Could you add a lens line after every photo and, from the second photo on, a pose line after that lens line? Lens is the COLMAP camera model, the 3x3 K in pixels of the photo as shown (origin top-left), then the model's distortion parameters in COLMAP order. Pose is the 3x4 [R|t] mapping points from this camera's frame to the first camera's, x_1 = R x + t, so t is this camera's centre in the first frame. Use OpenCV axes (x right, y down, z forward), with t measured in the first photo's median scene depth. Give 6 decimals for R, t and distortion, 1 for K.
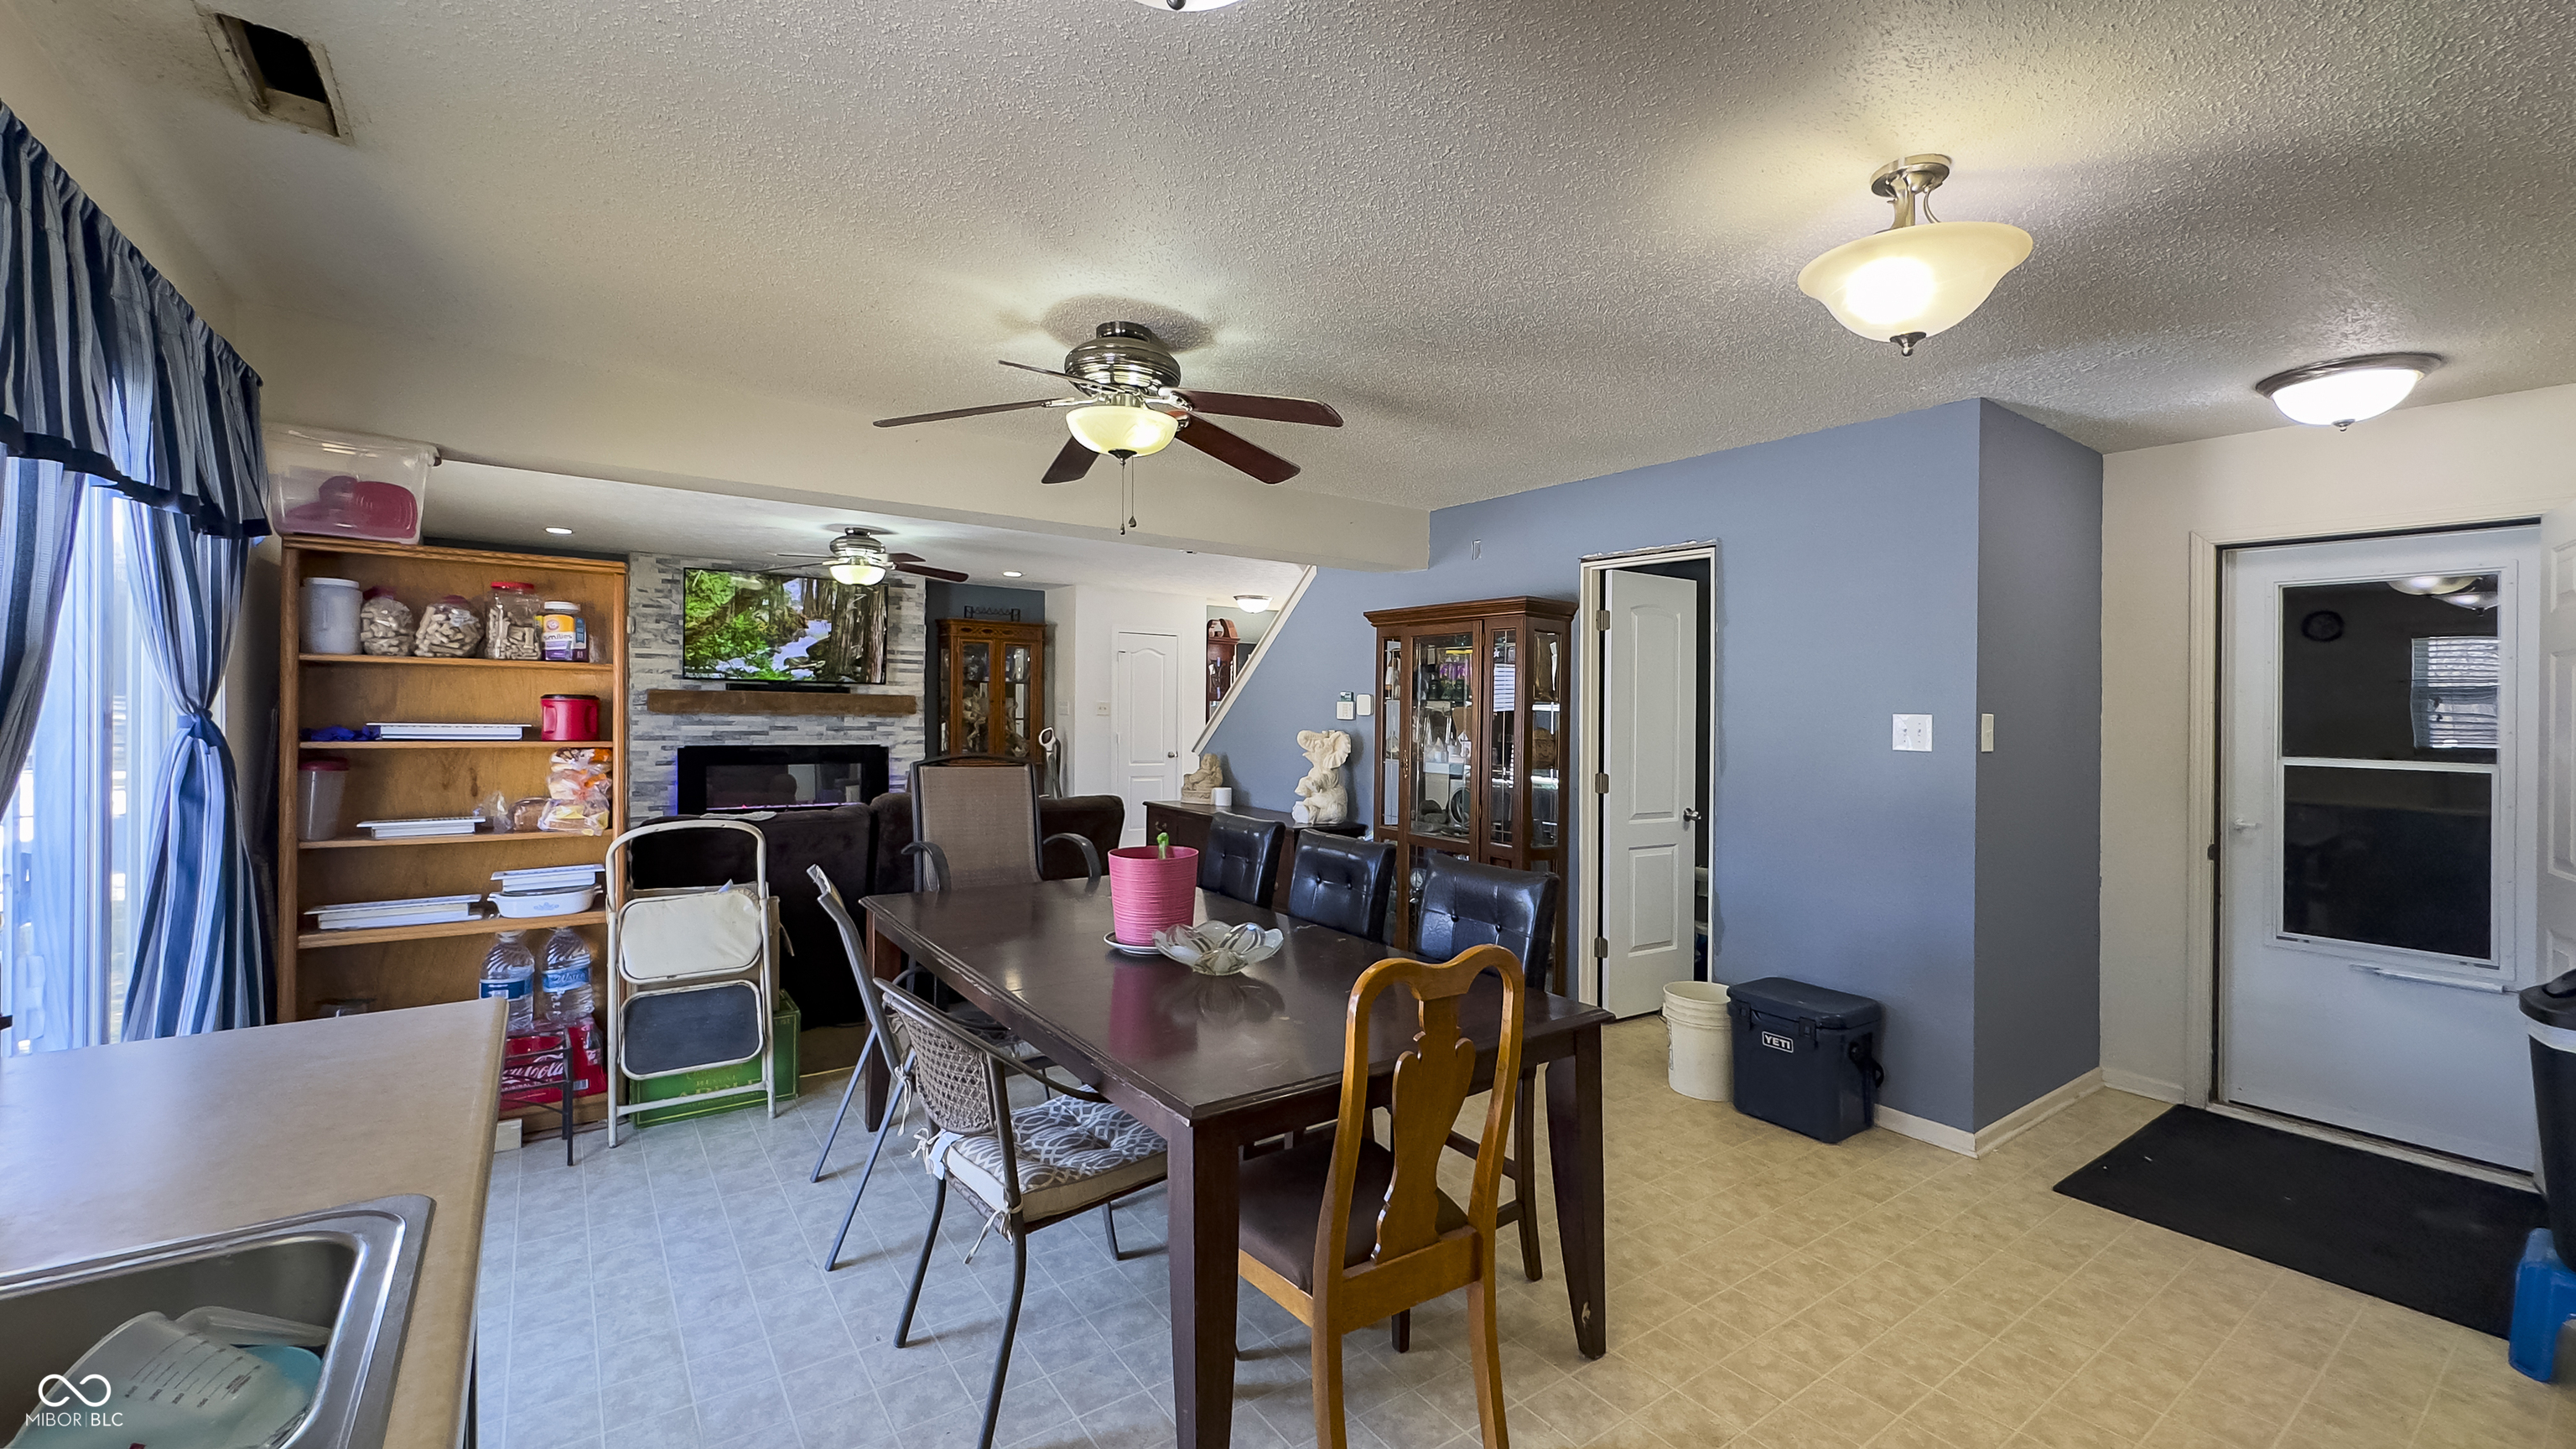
lens RADIAL K [[1036.6, 0, 1278.0], [0, 1036.6, 715.8], [0, 0, 1]] dist [-0.000483, 0.000055]
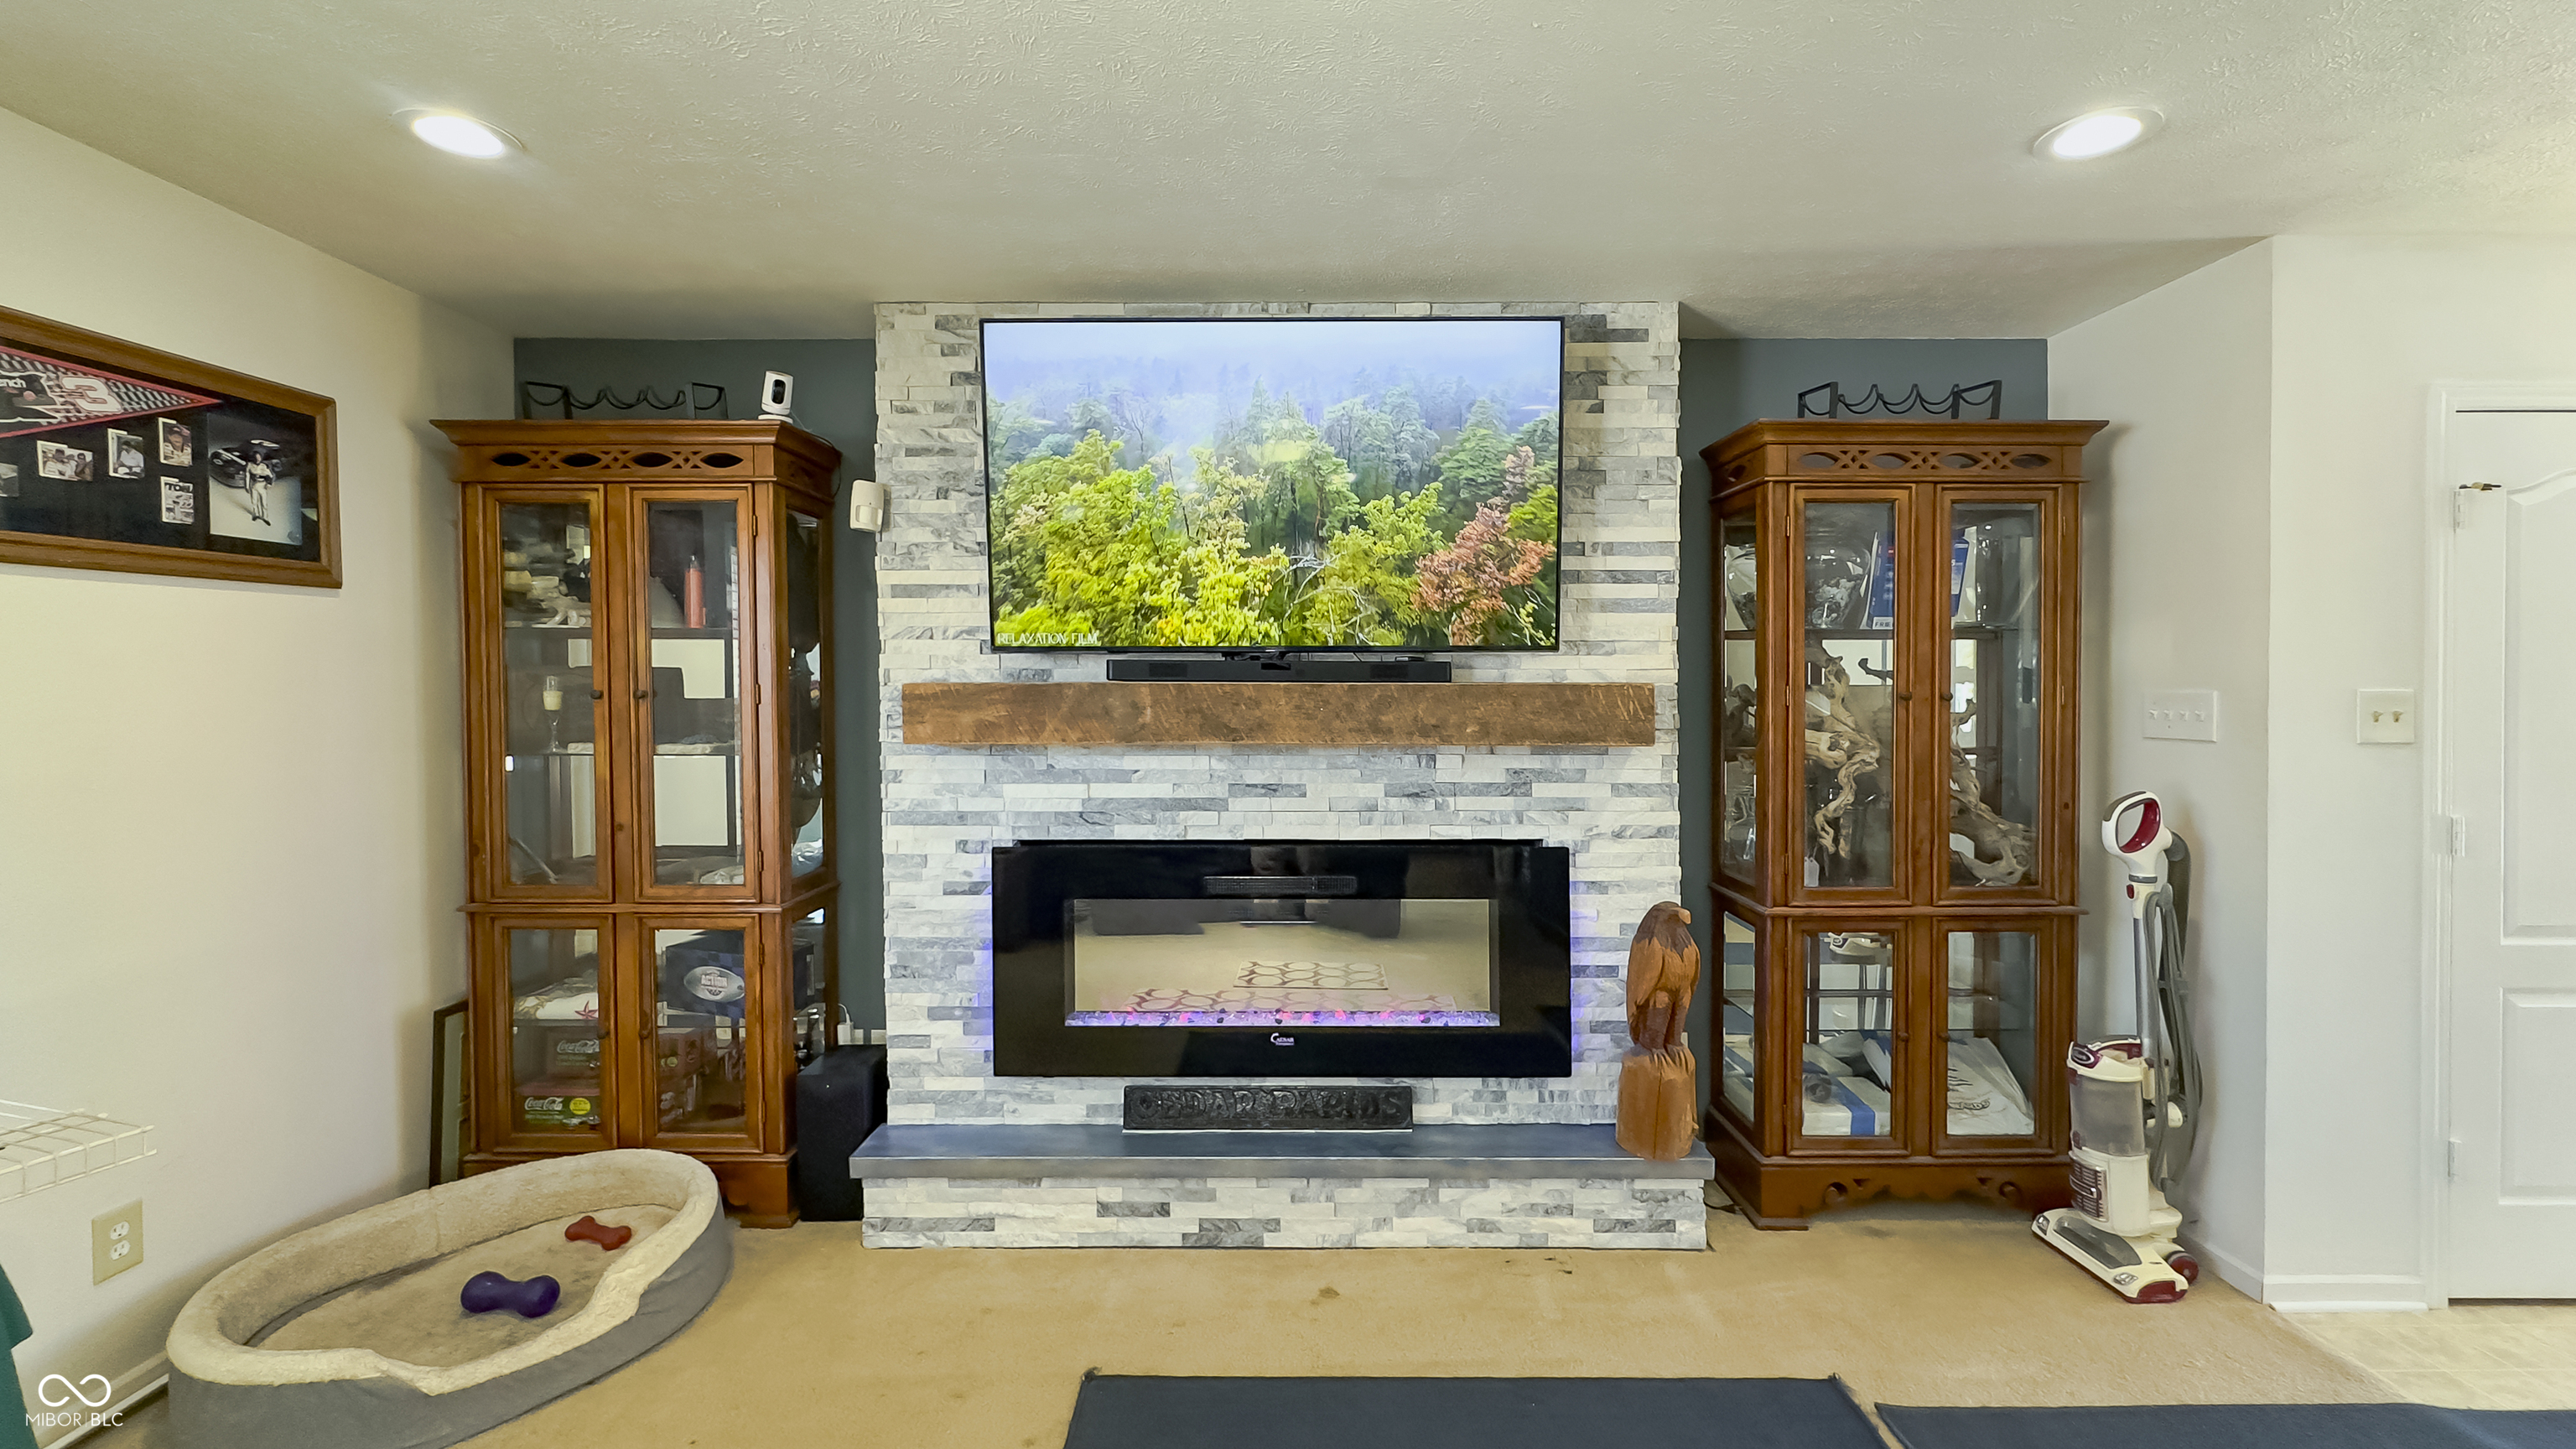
lens RADIAL K [[1040.4, 0, 1296.8], [0, 1040.4, 724.1], [0, 0, 1]] dist [-0.002014, 0.000119]
pose [[0.820970, -0.002499, -0.570965, -0.265440], [0.012173, 0.999840, 0.013127, -0.013288], [0.570841, -0.017728, 0.820869, 0.700960]]
